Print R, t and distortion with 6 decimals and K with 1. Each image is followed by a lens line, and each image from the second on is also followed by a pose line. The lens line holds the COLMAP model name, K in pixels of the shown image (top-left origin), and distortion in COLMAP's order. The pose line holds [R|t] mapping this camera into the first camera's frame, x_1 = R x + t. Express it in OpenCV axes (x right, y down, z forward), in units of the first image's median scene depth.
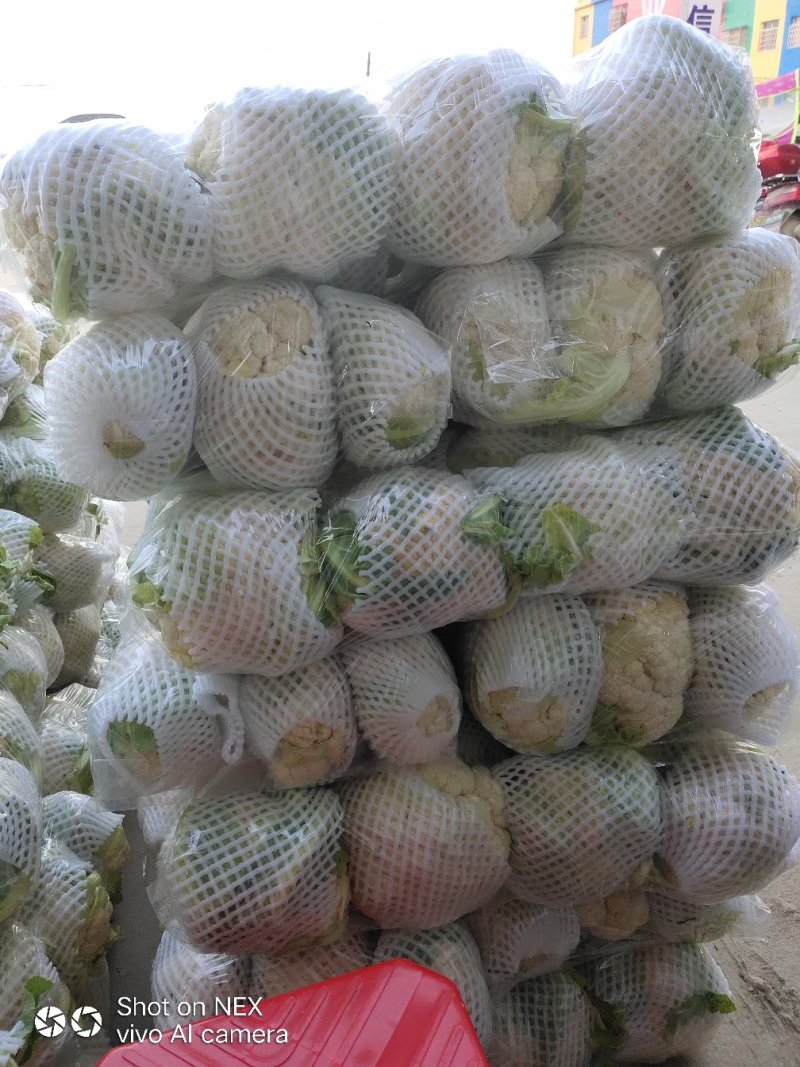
lens RADIAL K [[787.1, 0, 400.3], [0, 787.1, 511.9], [0, 0, 1]] dist [-0.044536, 0.157815]
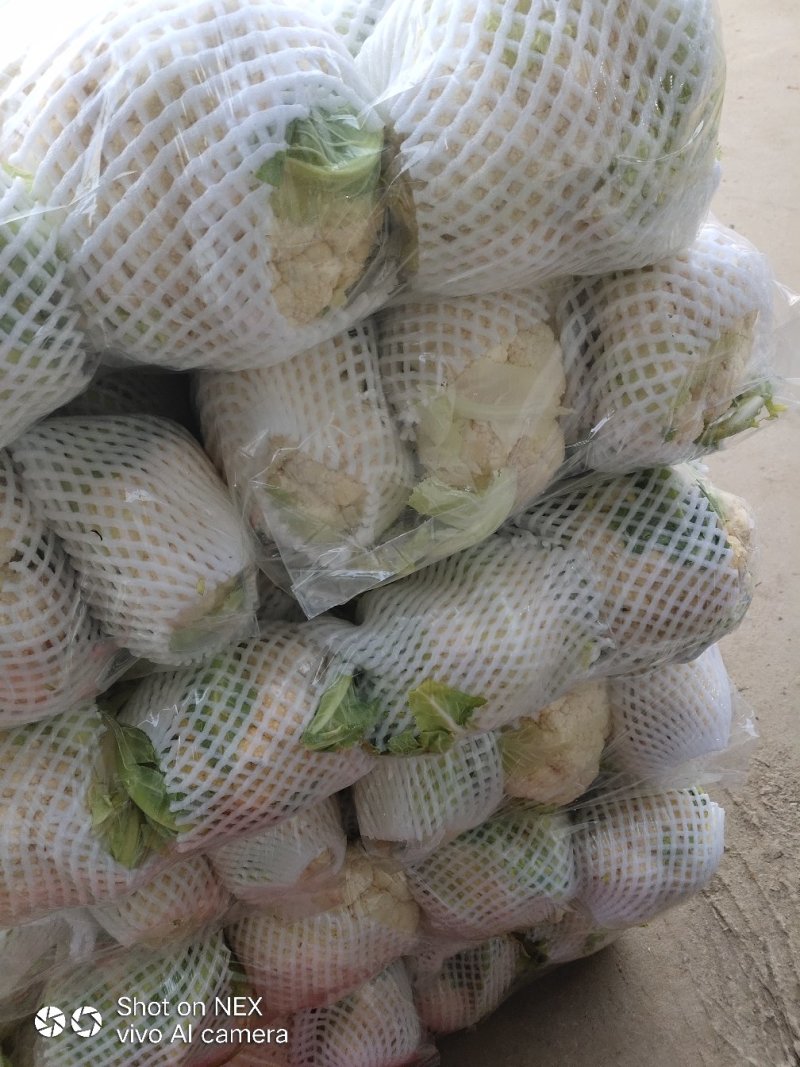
lens RADIAL K [[787.1, 0, 400.3], [0, 787.1, 511.9], [0, 0, 1]] dist [-0.044536, 0.157815]
pose [[0.990474, -0.133576, 0.033445, 0.162416], [0.107057, 0.899758, 0.423055, -0.448300], [-0.086602, -0.415444, 0.905487, 0.376530]]
